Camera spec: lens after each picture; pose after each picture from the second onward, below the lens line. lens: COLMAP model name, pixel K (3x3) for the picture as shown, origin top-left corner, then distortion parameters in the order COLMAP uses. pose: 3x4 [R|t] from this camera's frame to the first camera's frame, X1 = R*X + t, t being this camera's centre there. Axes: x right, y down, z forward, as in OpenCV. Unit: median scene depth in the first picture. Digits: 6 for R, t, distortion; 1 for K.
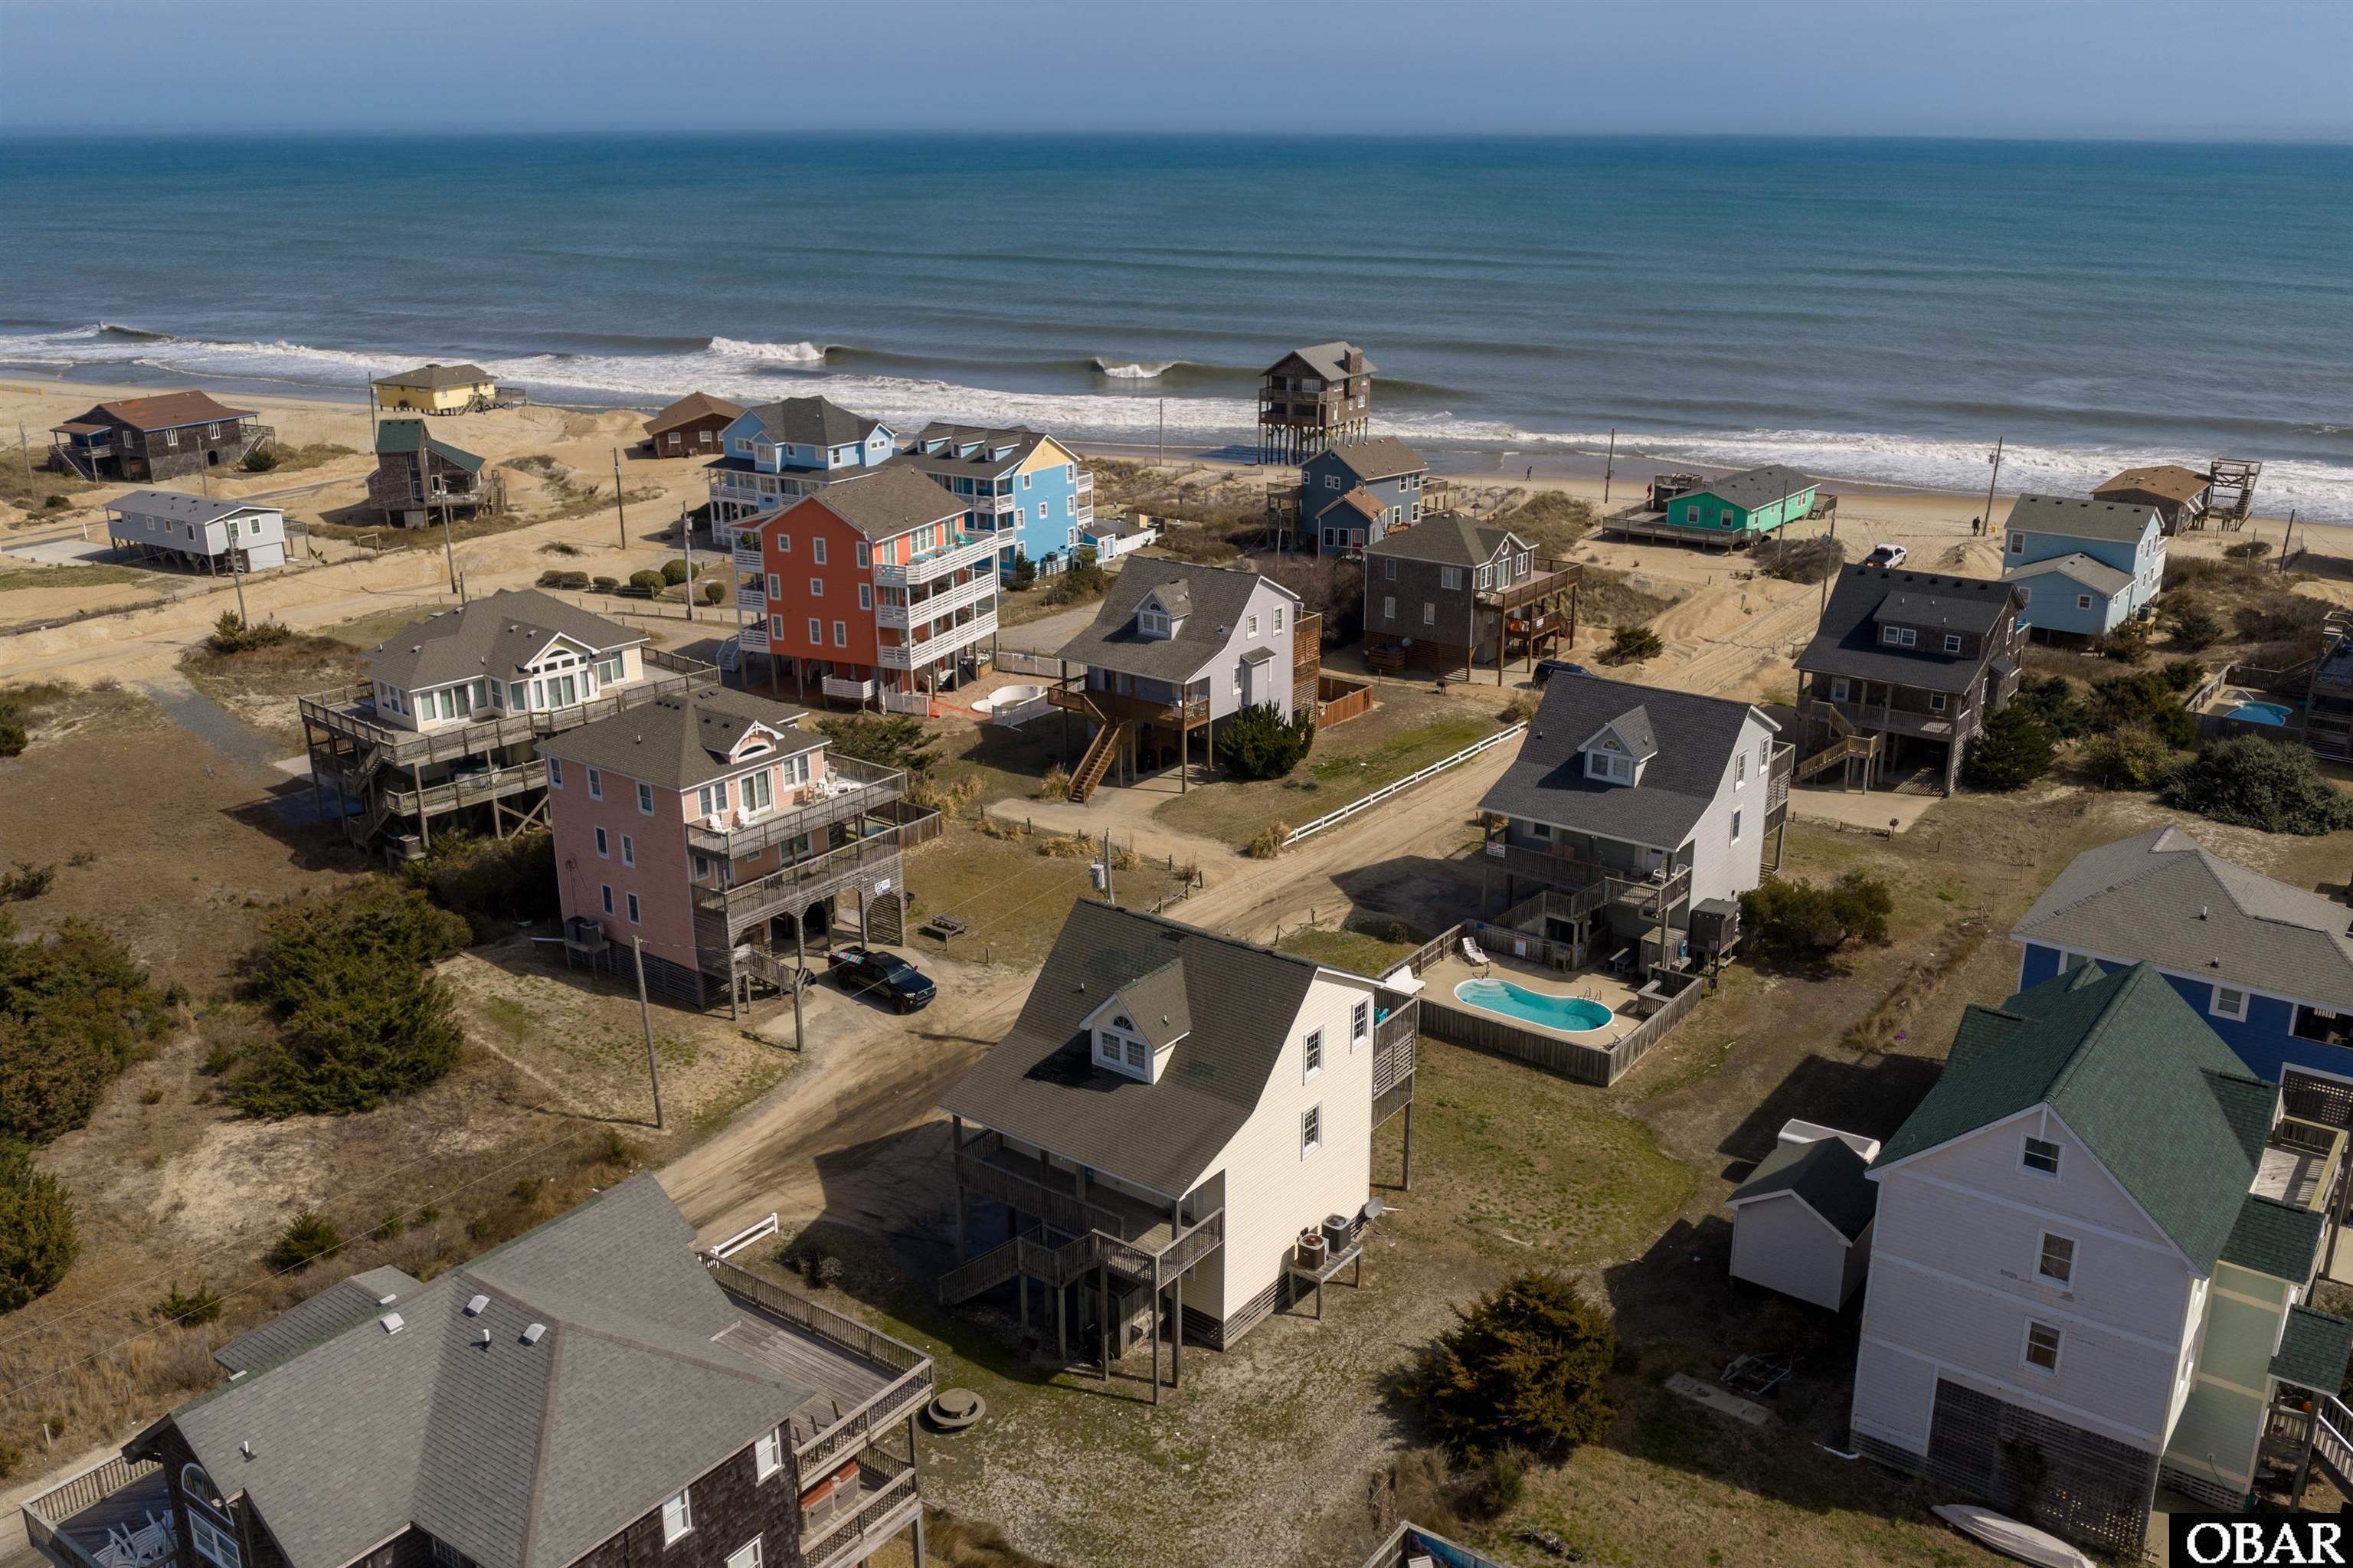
lens RADIAL K [[1961.9, 0, 1177.5], [0, 1961.9, 779.3], [0, 0, 1]] dist [0.009103, -0.029416]
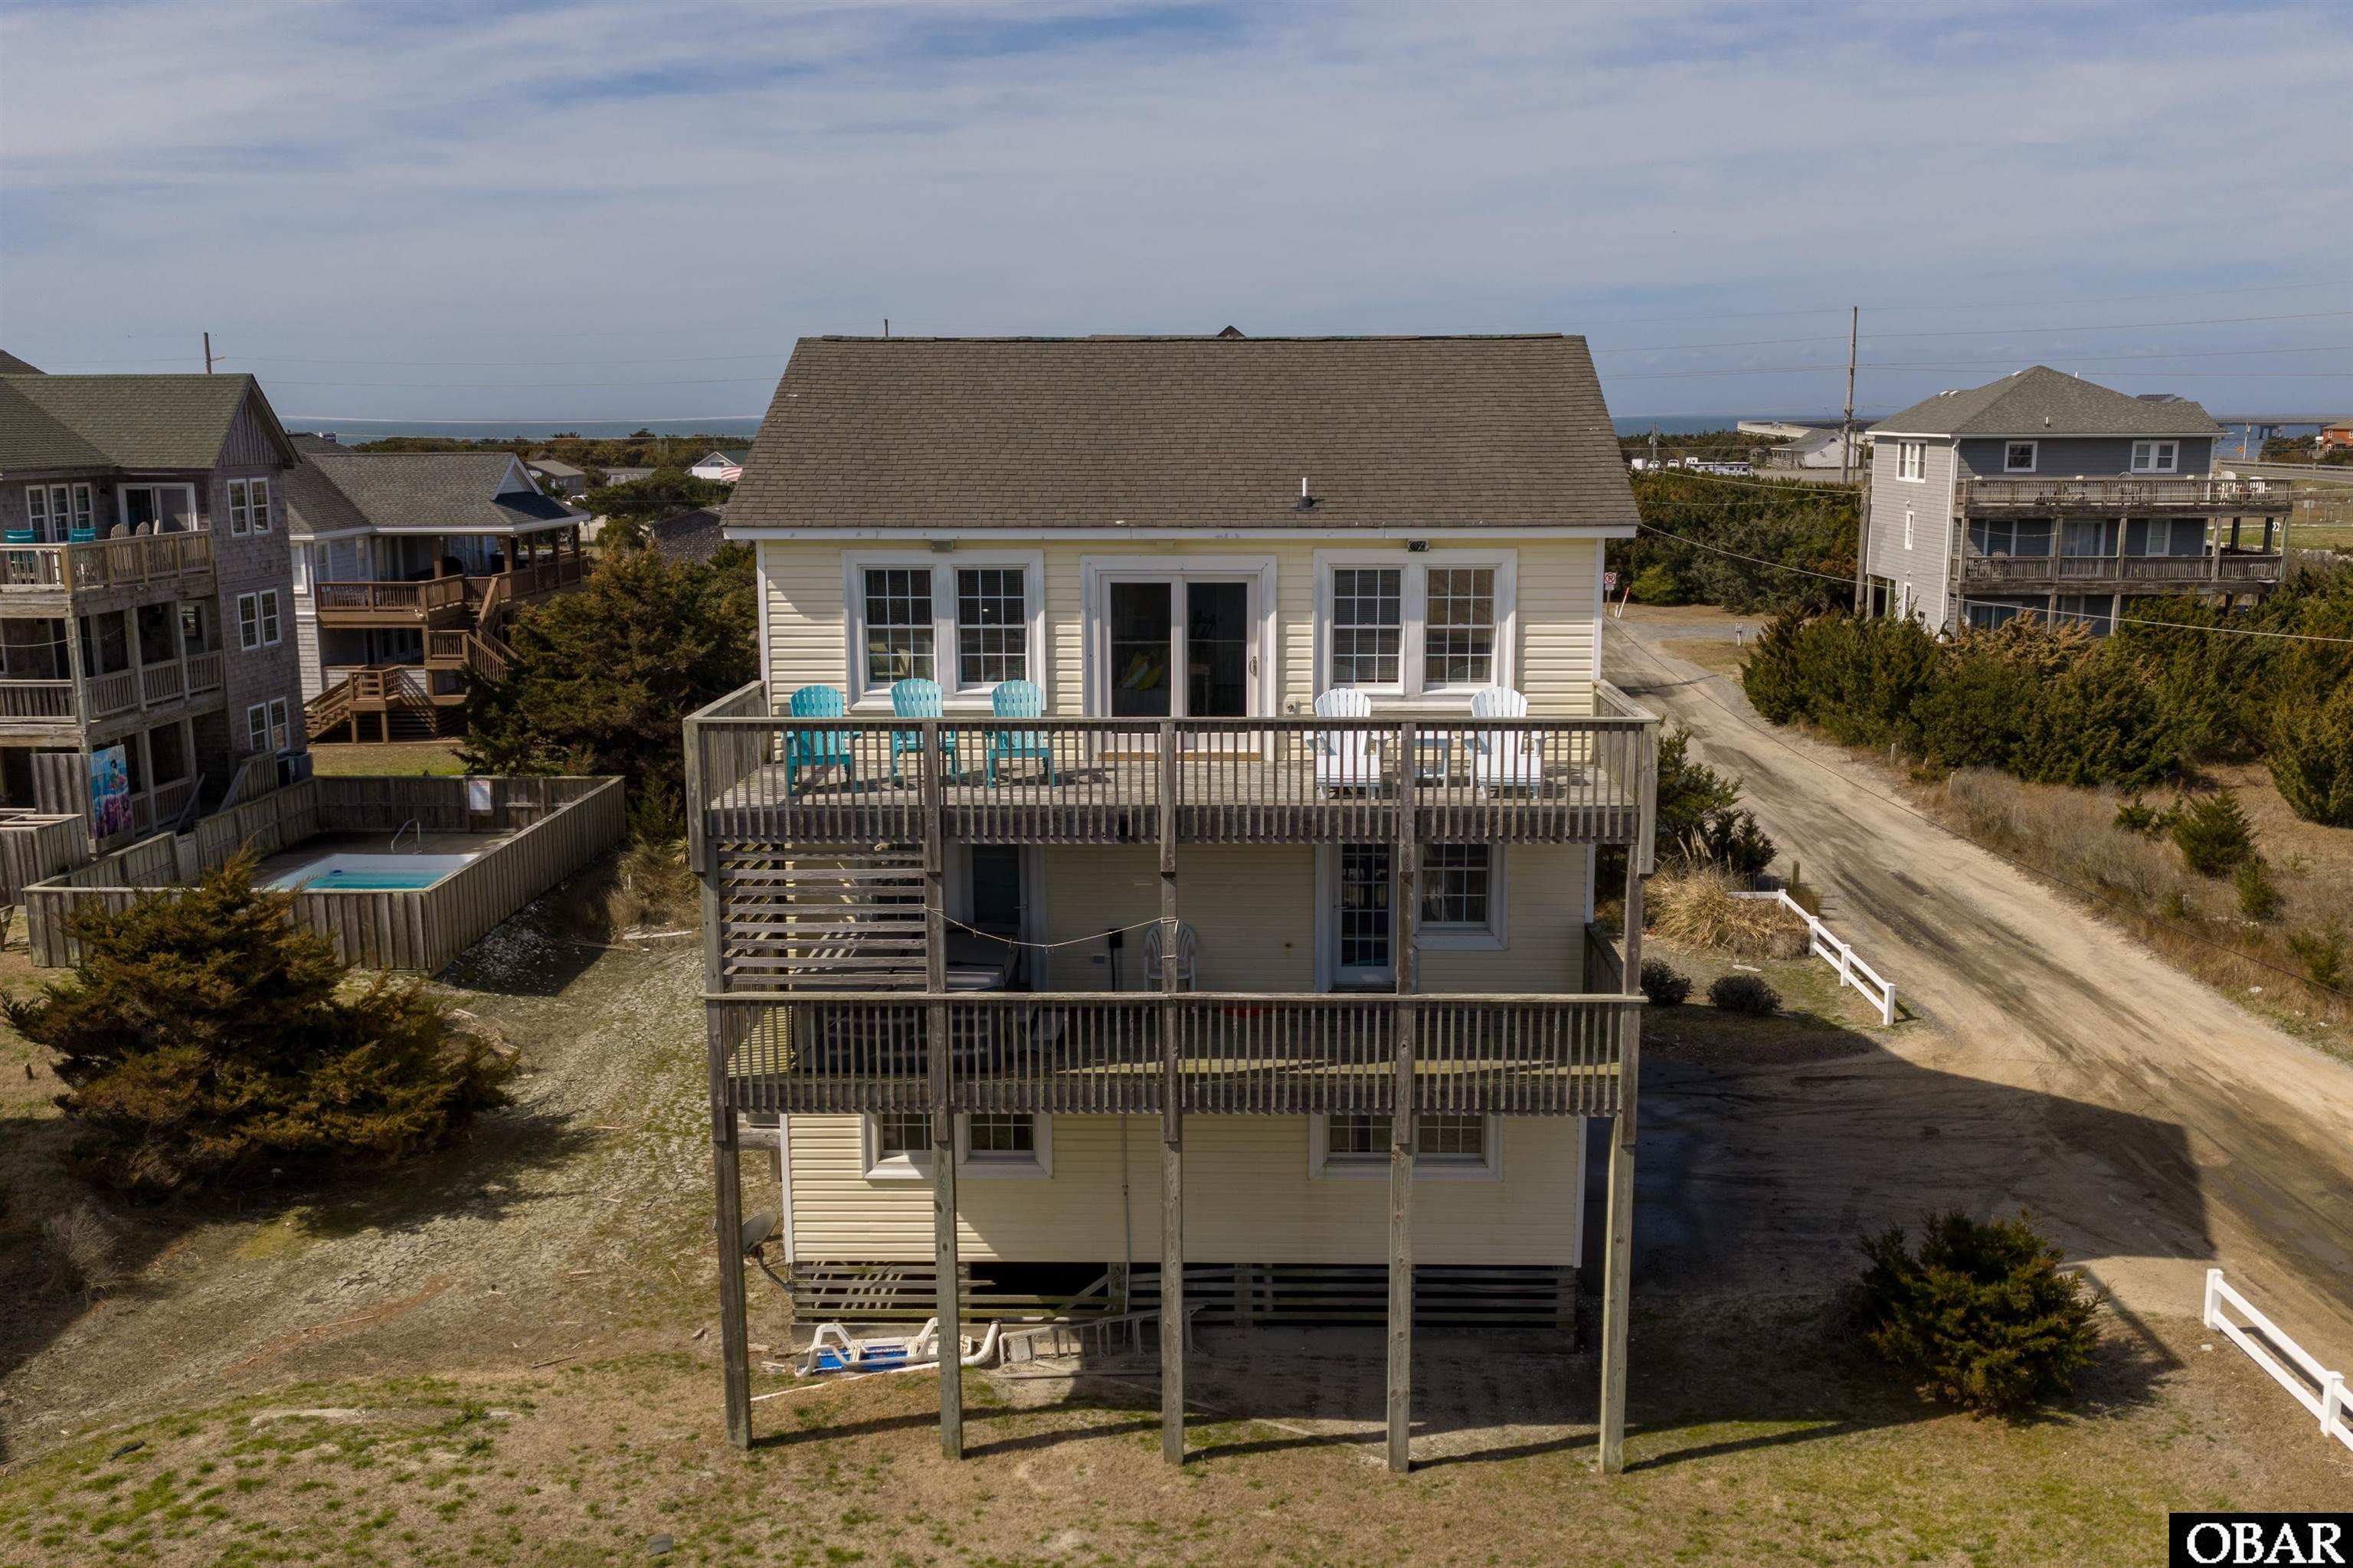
lens RADIAL K [[1961.9, 0, 1180.5], [0, 1961.9, 781.9], [0, 0, 1]] dist [0.009103, -0.029416]
pose [[-0.815069, 0.109356, -0.568950, 0.197057], [-0.182087, 0.883911, 0.430749, -0.006778], [0.550007, 0.454689, -0.700536, 1.090487]]
